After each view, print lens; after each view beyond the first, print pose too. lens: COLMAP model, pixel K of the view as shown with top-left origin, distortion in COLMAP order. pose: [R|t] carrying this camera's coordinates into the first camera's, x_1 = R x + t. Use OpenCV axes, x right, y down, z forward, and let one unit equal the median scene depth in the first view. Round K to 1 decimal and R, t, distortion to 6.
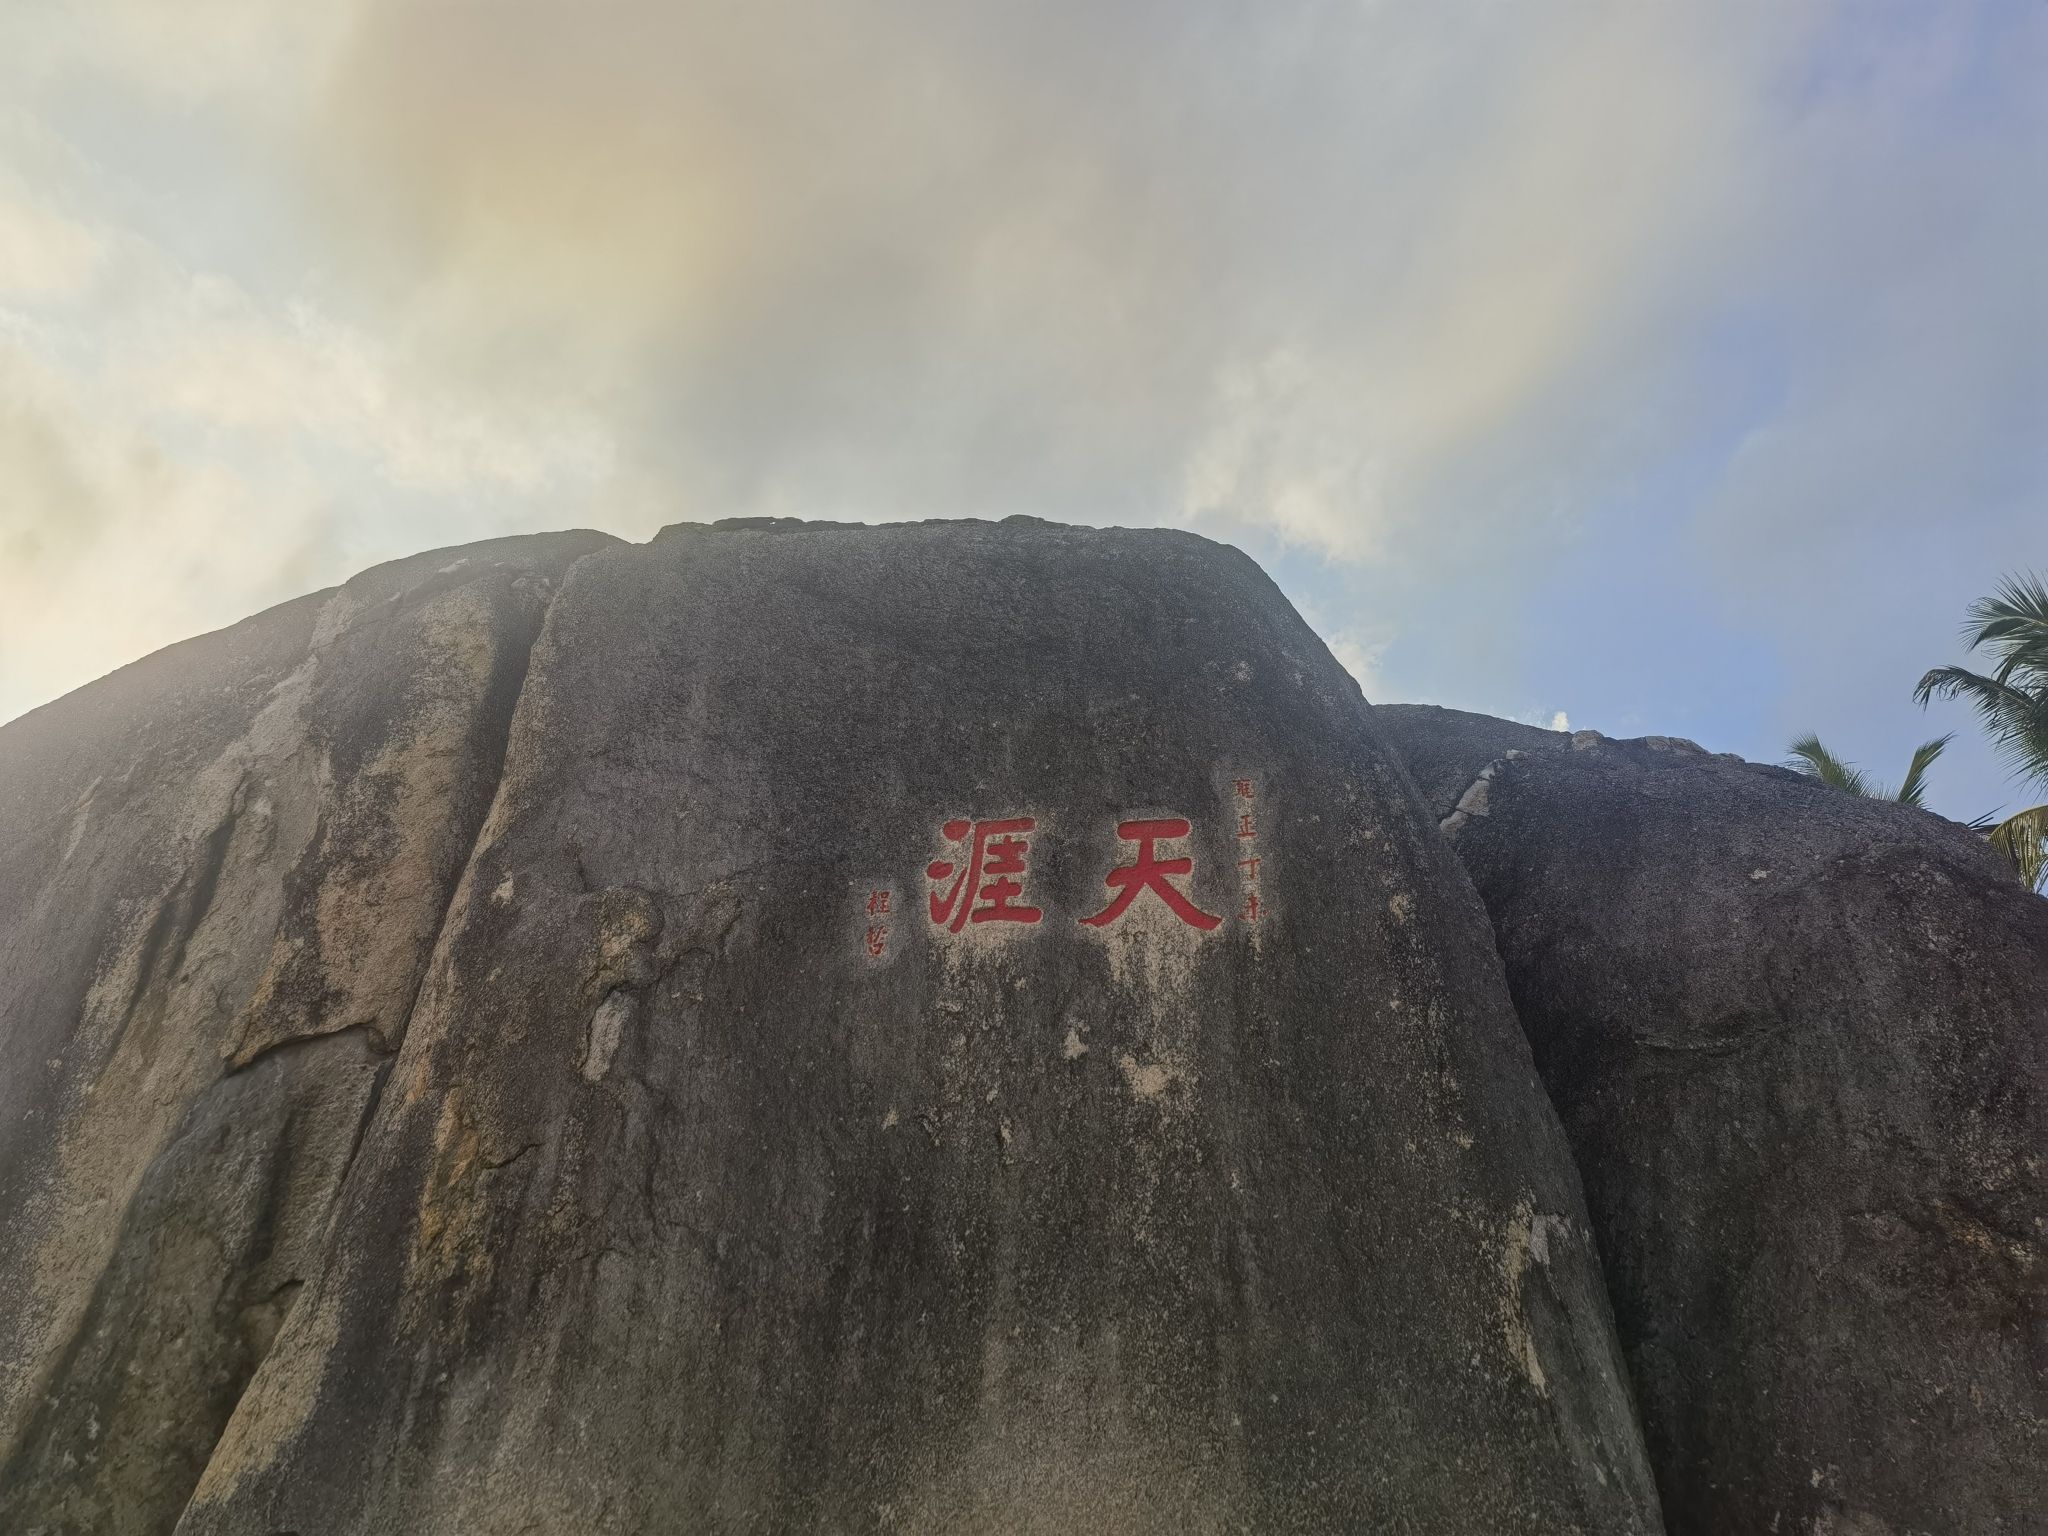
lens RADIAL K [[1593.6, 0, 1027.7], [0, 1593.6, 774.8], [0, 0, 1]] dist [0.088844, -0.046986]
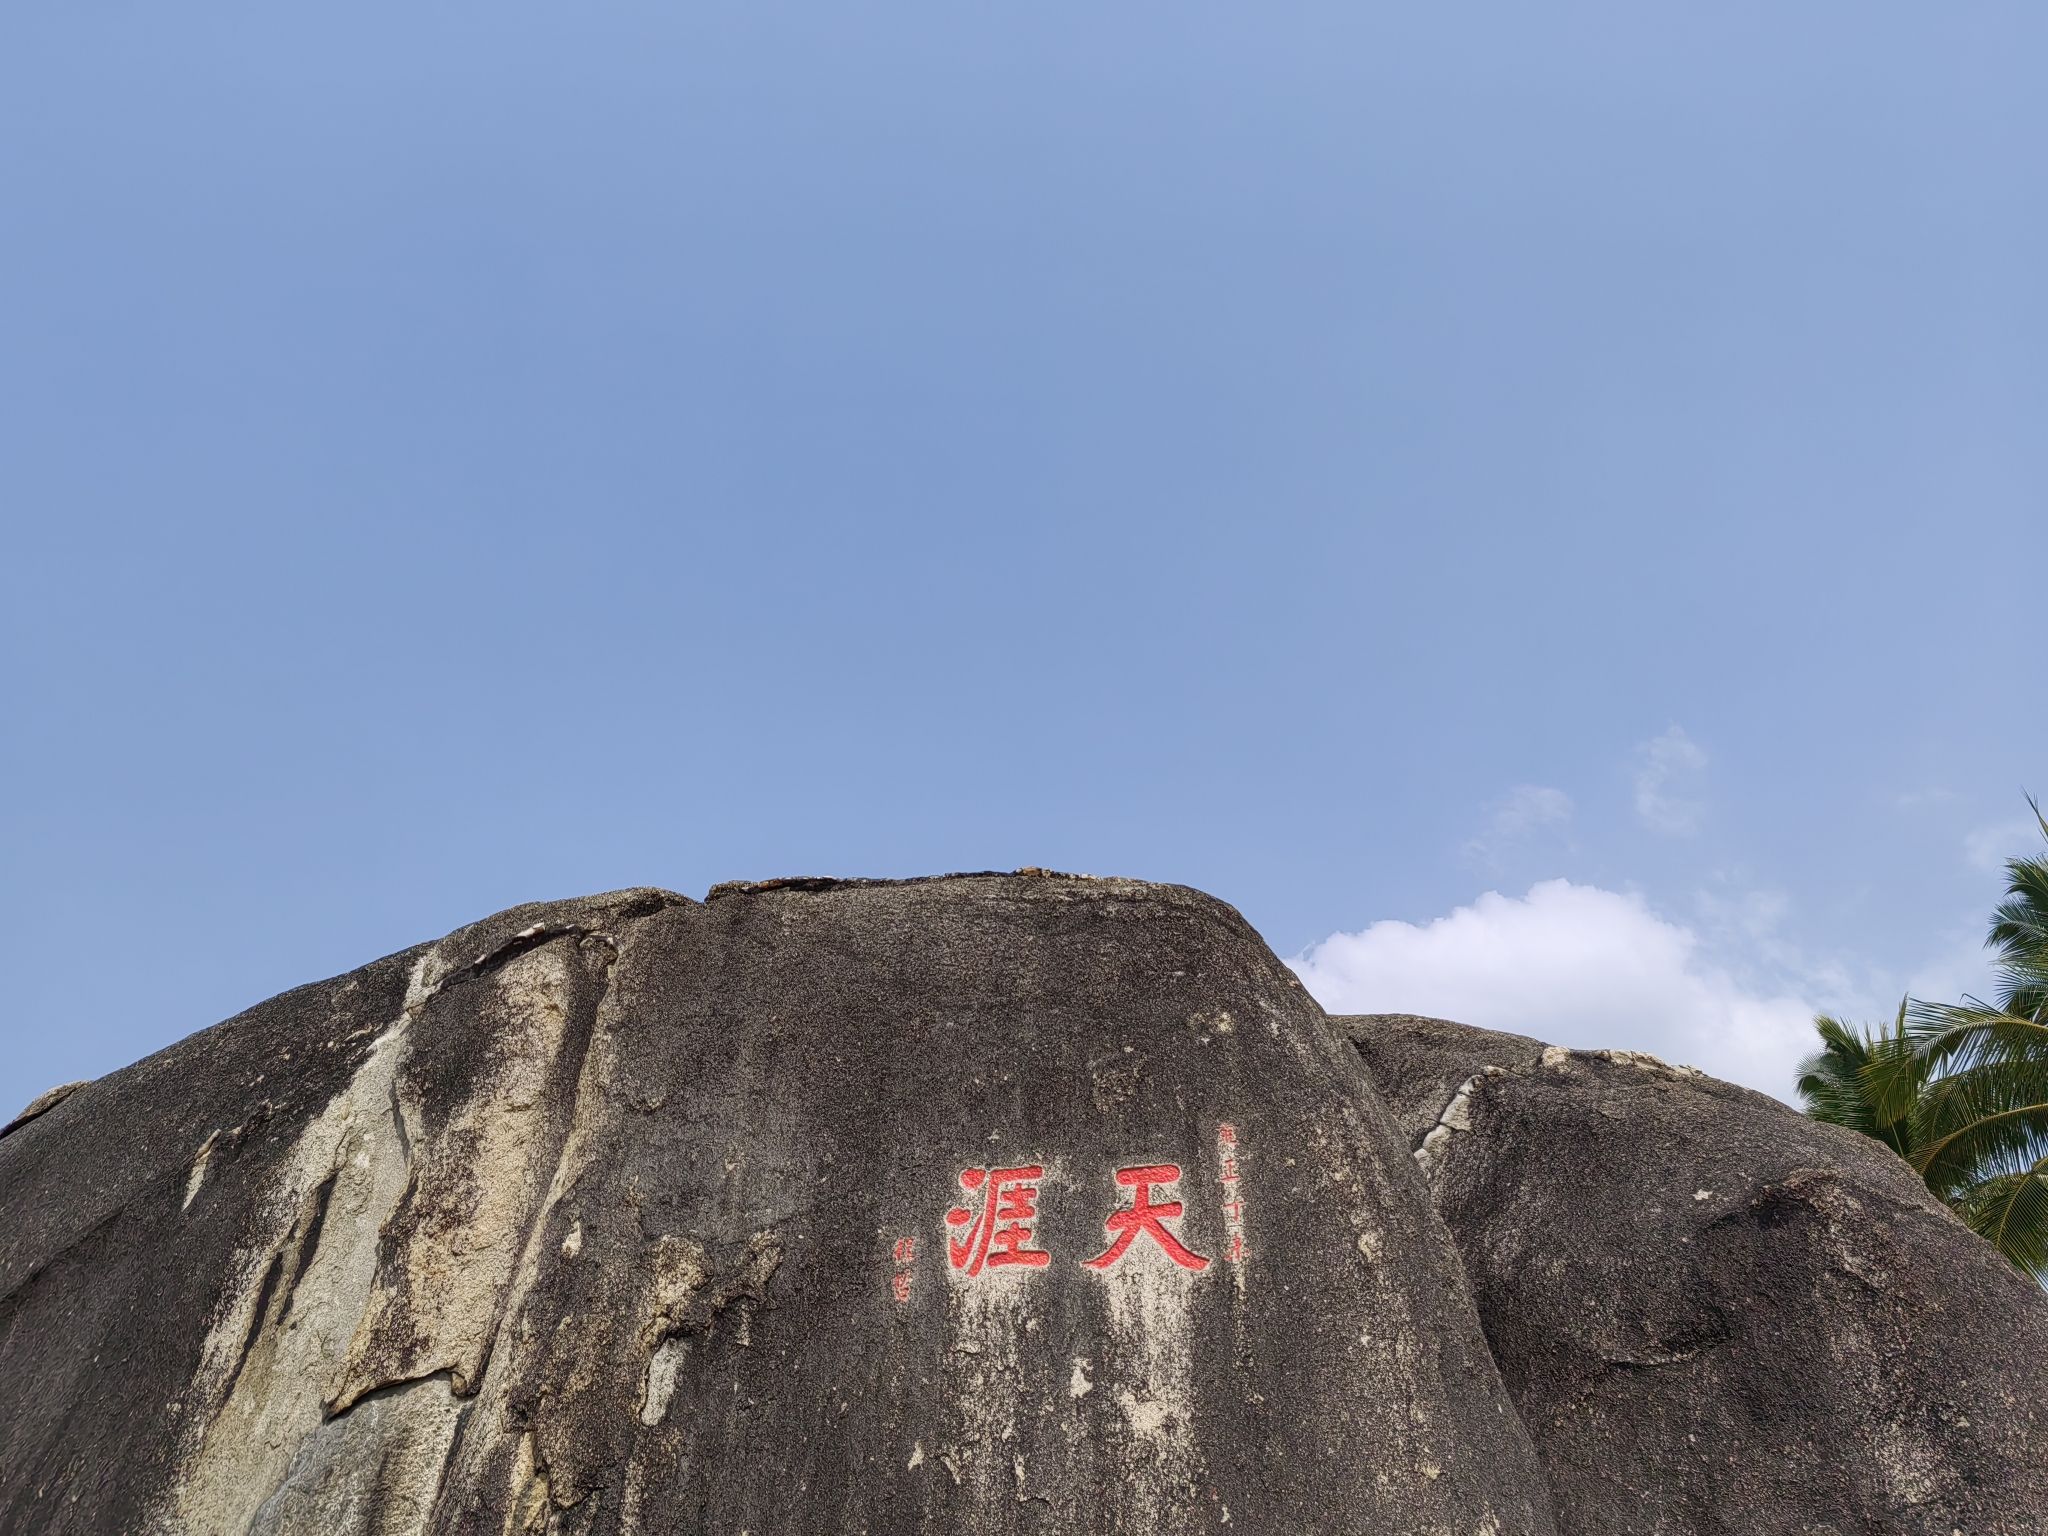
lens RADIAL K [[1604.7, 0, 1031.3], [0, 1604.7, 771.2], [0, 0, 1]] dist [0.066602, -0.074618]
pose [[0.999282, -0.030015, -0.023132, 0.031942], [0.026249, 0.988524, -0.148765, -0.080741], [0.027332, 0.148050, 0.988602, -0.168472]]
